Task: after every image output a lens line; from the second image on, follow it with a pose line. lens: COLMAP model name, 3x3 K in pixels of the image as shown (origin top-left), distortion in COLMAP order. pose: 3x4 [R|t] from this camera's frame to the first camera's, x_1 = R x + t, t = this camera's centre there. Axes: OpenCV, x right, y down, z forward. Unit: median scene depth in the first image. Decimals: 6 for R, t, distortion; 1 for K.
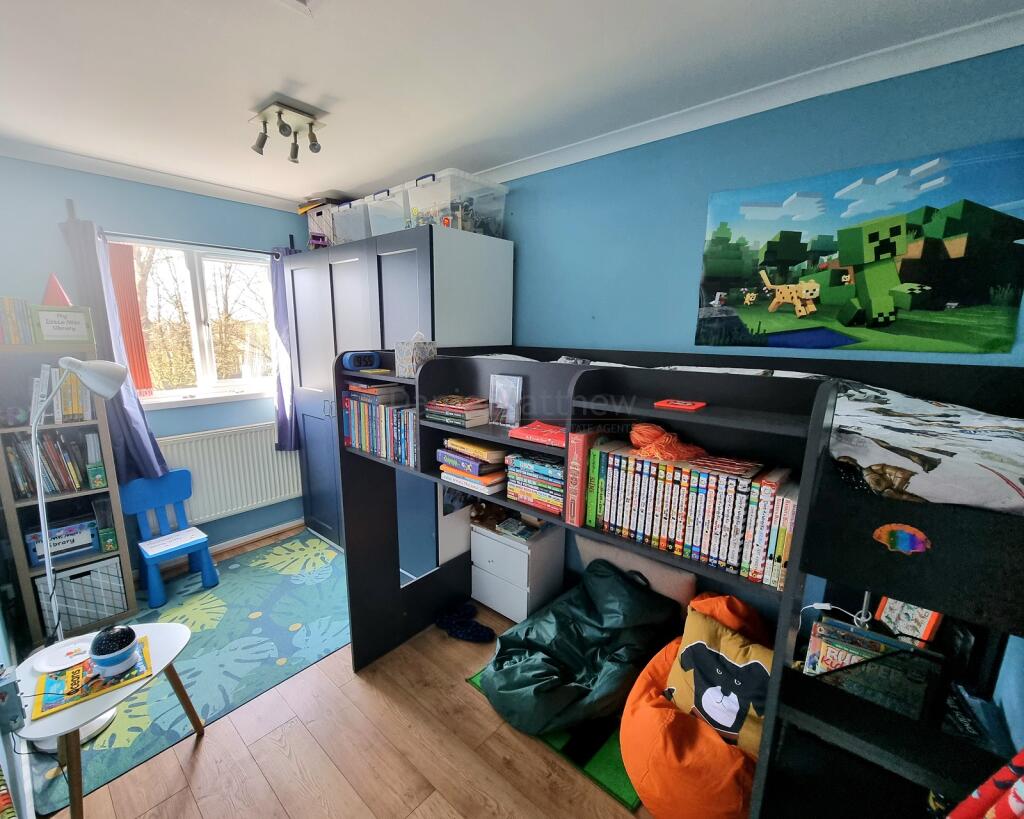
lens RADIAL K [[445.2, 0, 501.5], [0, 445.2, 416.8], [0, 0, 1]] dist [-0.003069, -0.000154]
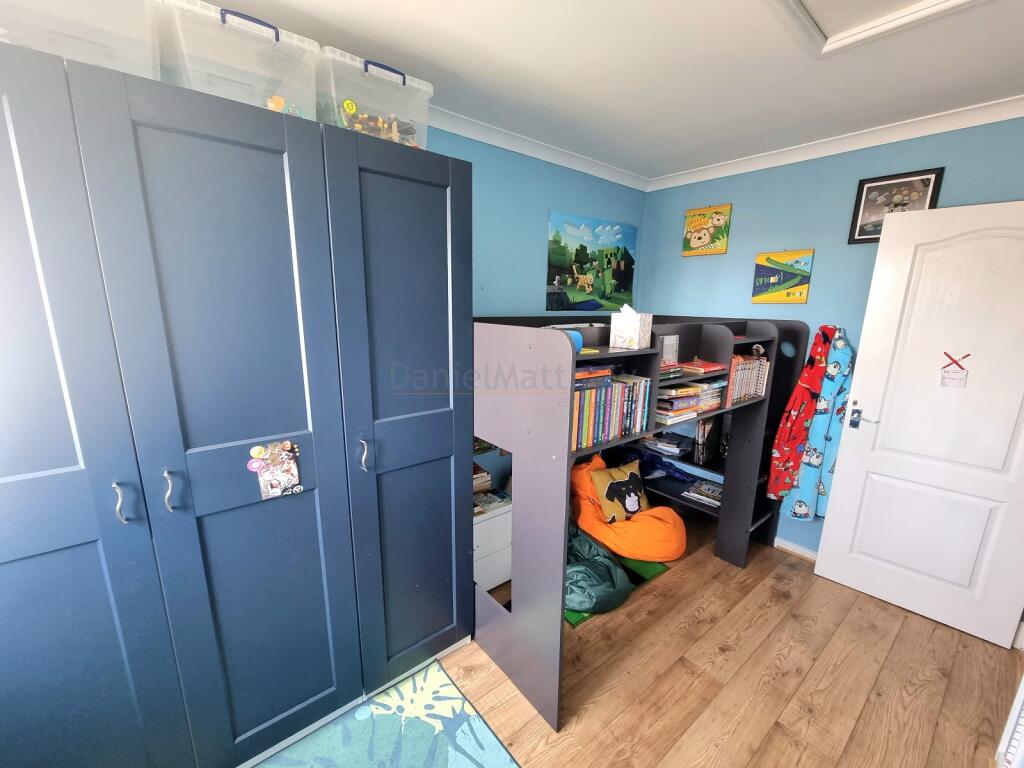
lens RADIAL K [[421.7, 0, 503.2], [0, 421.7, 390.1], [0, 0, 1]] dist [-0.003084, -0.000030]
pose [[0.173647, -0.207776, 0.962640, -1.183134], [0.173821, 0.968610, 0.177710, -0.215321], [-0.969347, 0.136468, 0.204312, 1.070460]]
